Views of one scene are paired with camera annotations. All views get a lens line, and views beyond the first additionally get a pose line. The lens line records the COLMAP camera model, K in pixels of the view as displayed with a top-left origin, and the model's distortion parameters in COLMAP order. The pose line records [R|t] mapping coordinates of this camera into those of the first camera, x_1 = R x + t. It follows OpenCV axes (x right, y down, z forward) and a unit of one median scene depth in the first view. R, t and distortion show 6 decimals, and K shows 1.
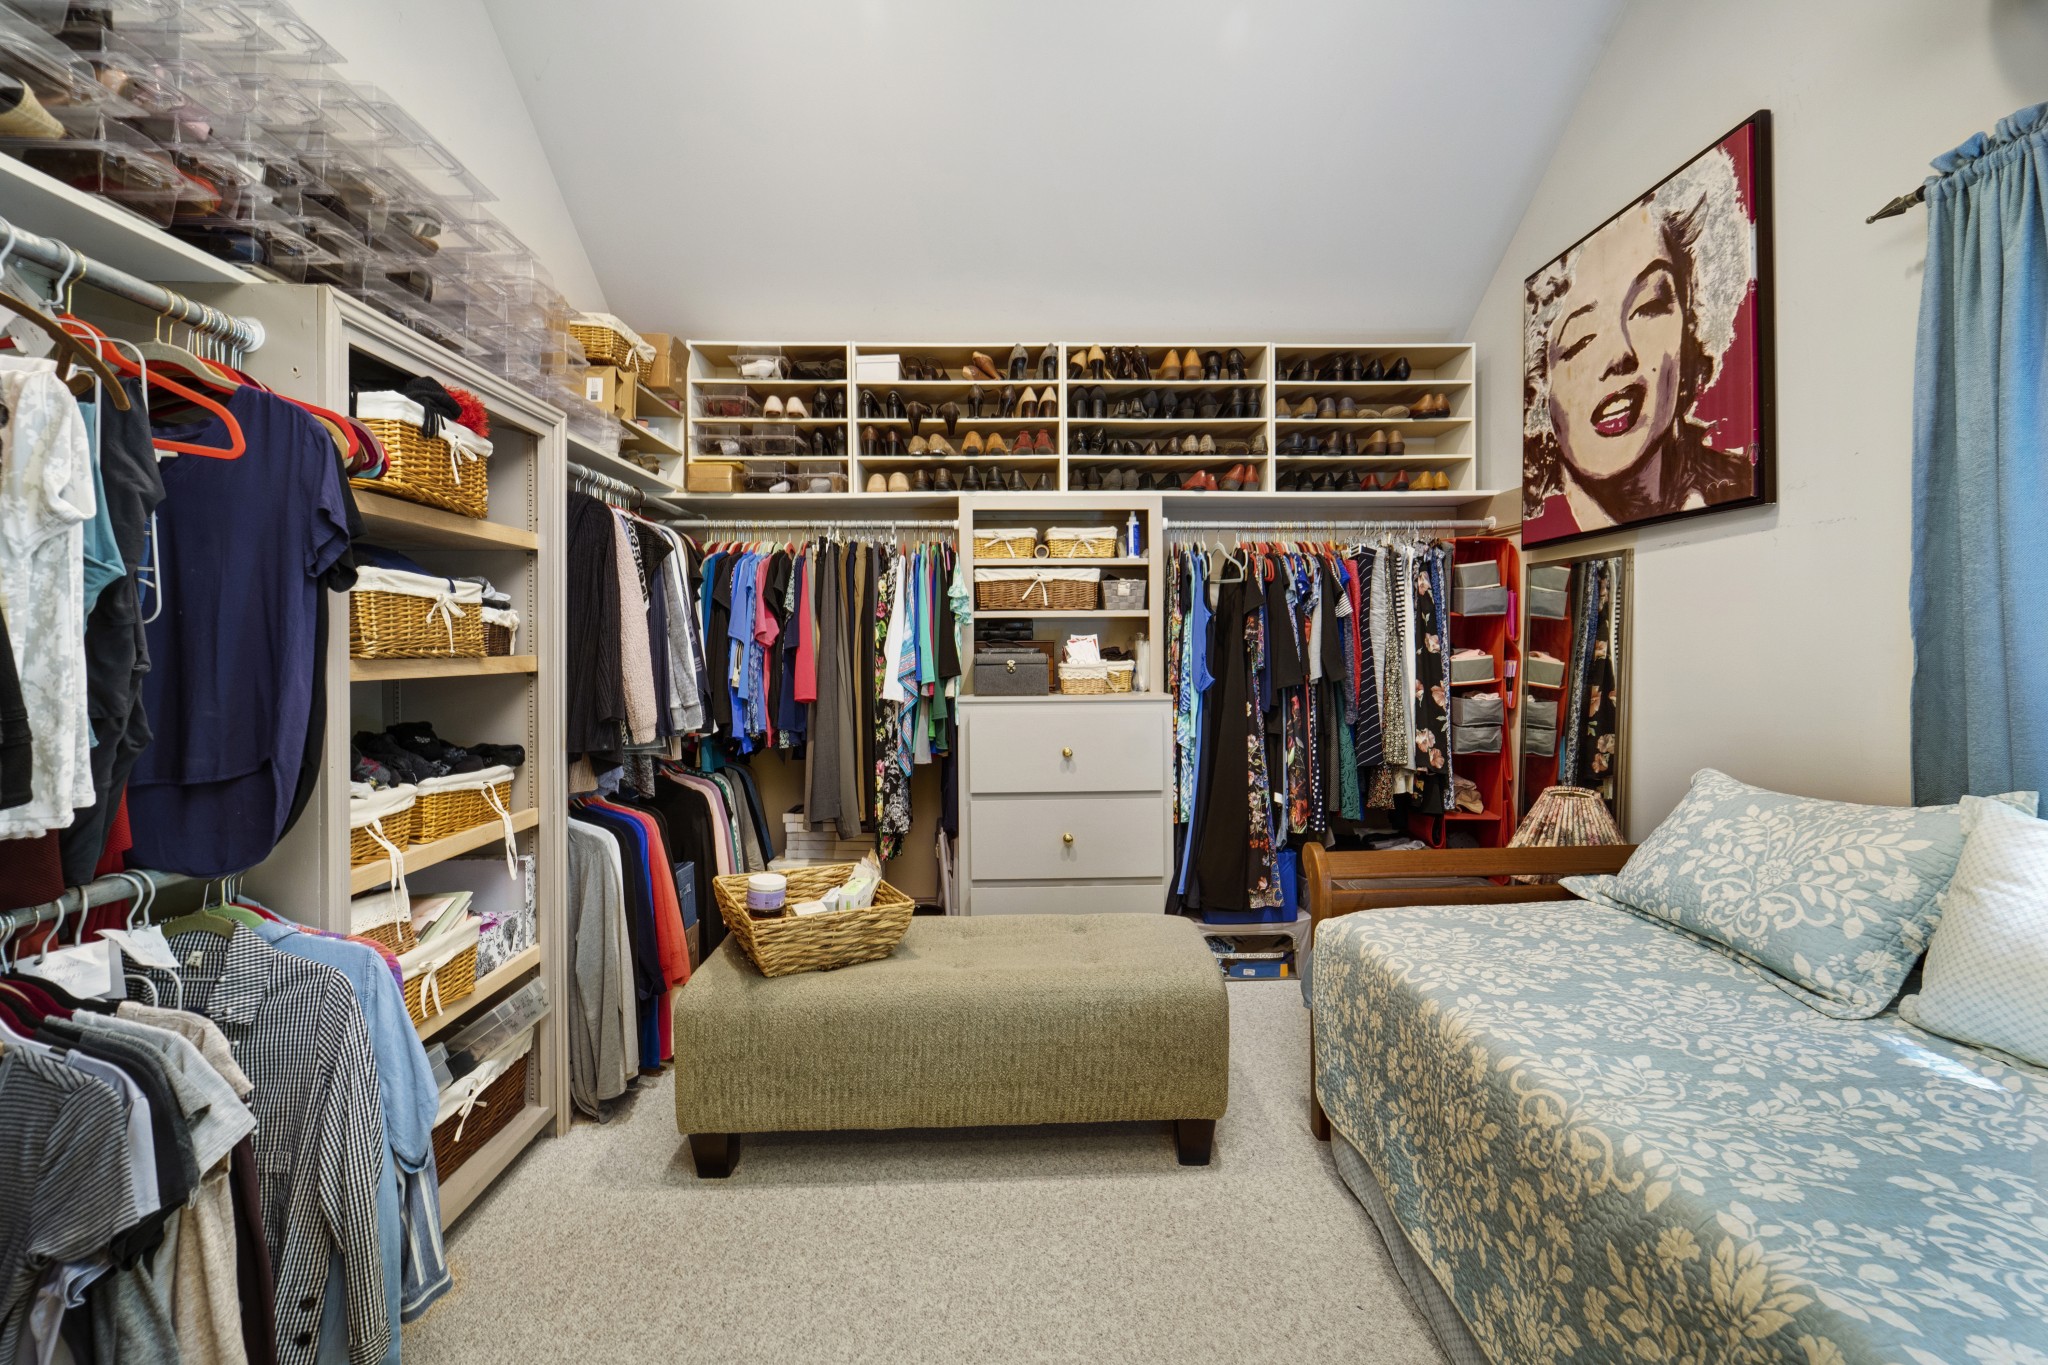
lens RADIAL K [[838.8, 0, 1025.5], [0, 838.8, 666.2], [0, 0, 1]] dist [-0.001510, -0.000231]
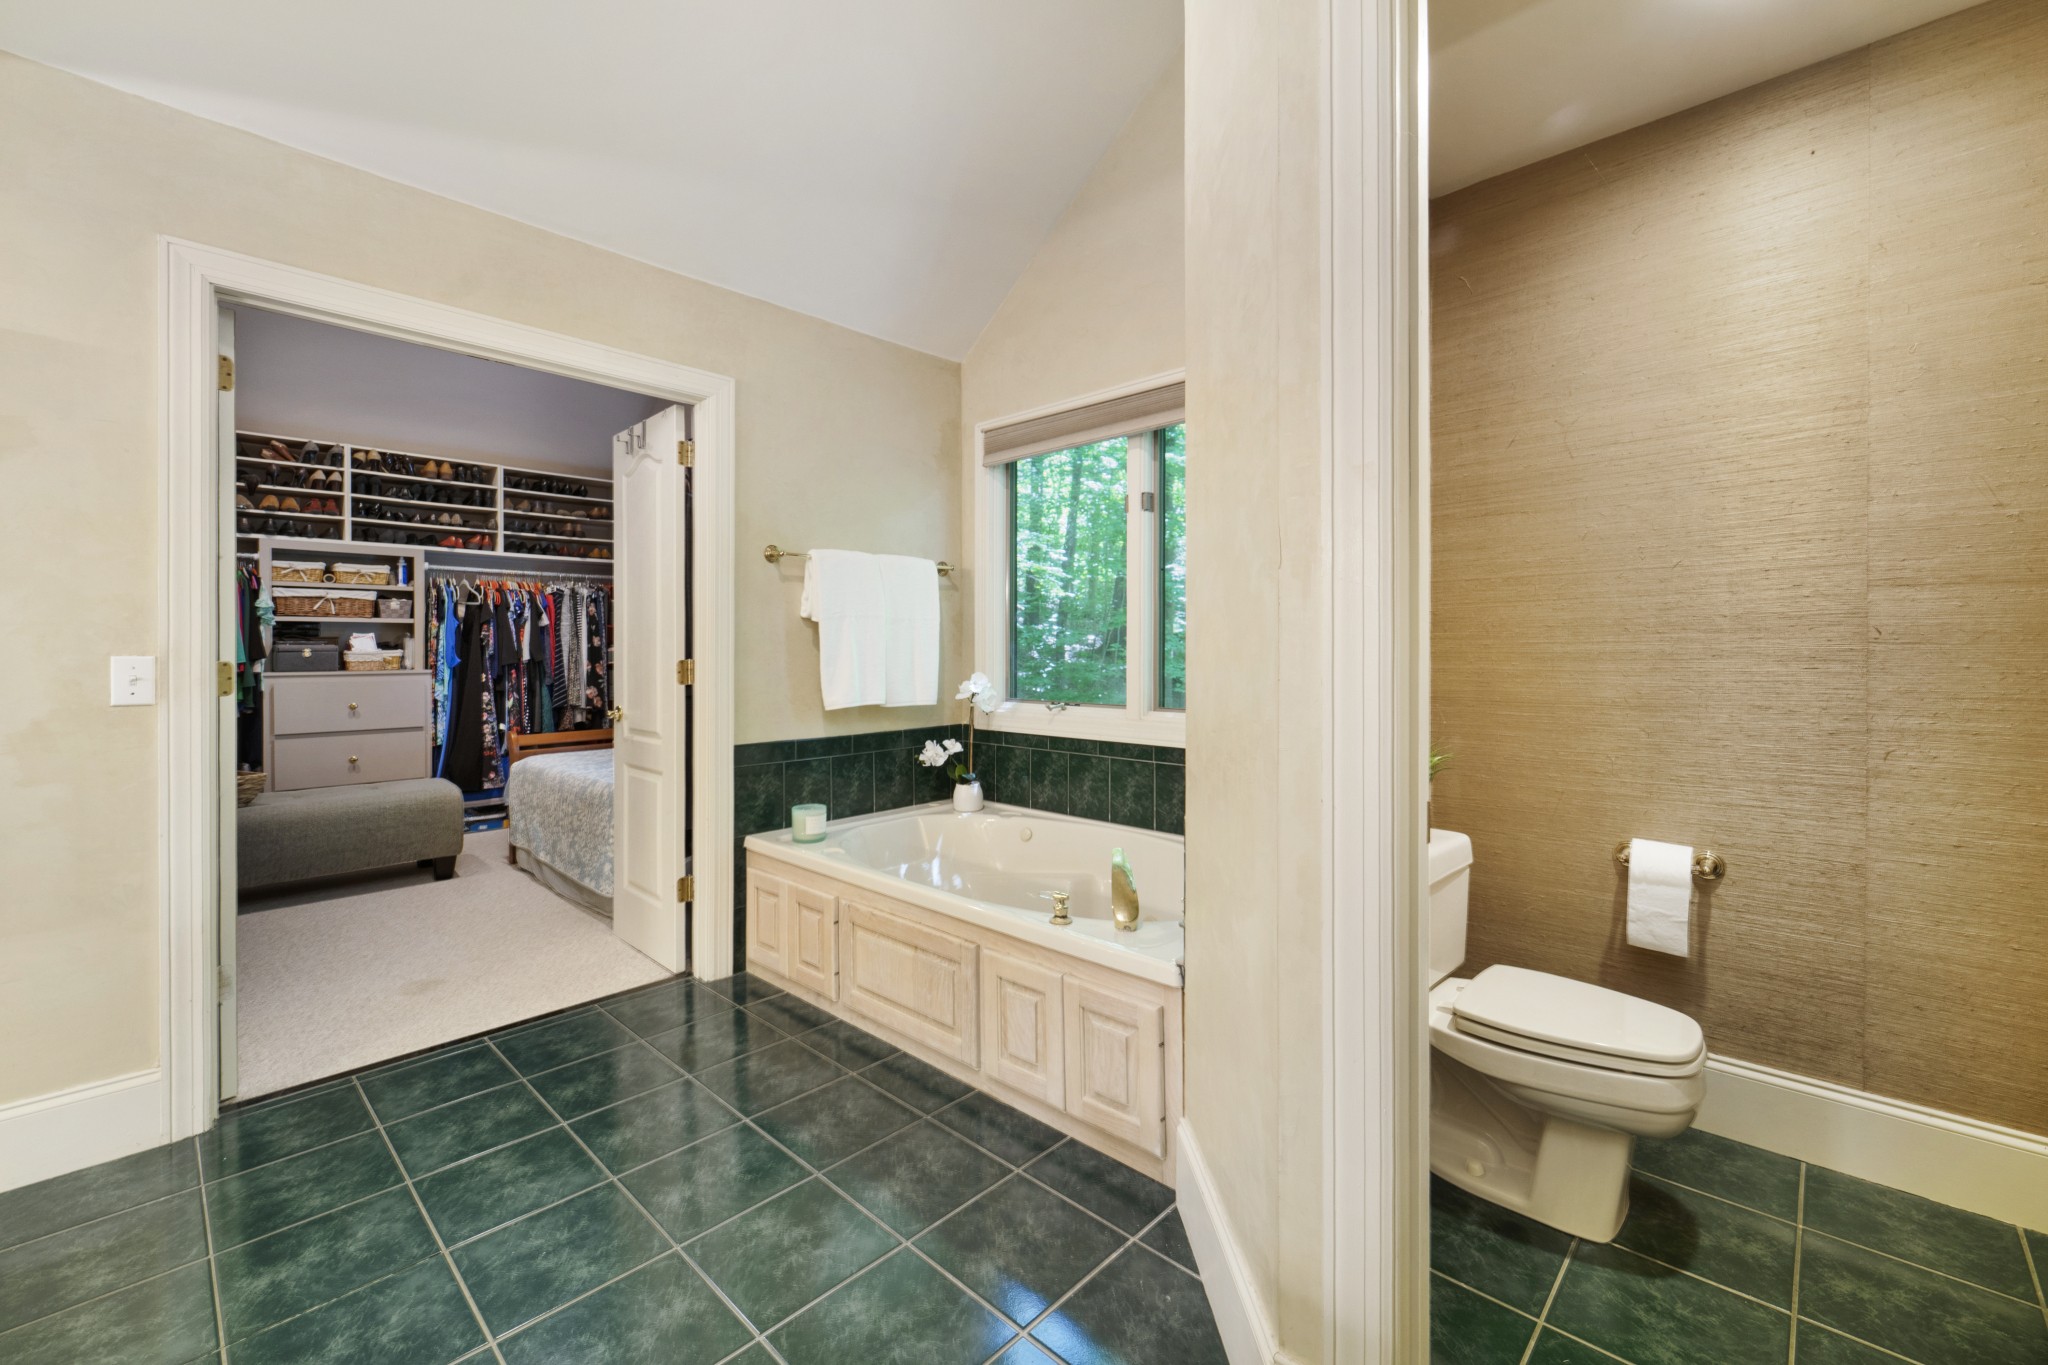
lens RADIAL K [[838.8, 0, 1013.1], [0, 838.8, 647.3], [0, 0, 1]] dist [-0.001510, -0.000231]
pose [[0.707420, 0.007338, 0.706755, -0.179241], [0.011515, 0.999694, -0.021906, 0.037135], [-0.706700, 0.023635, 0.707119, -0.967822]]
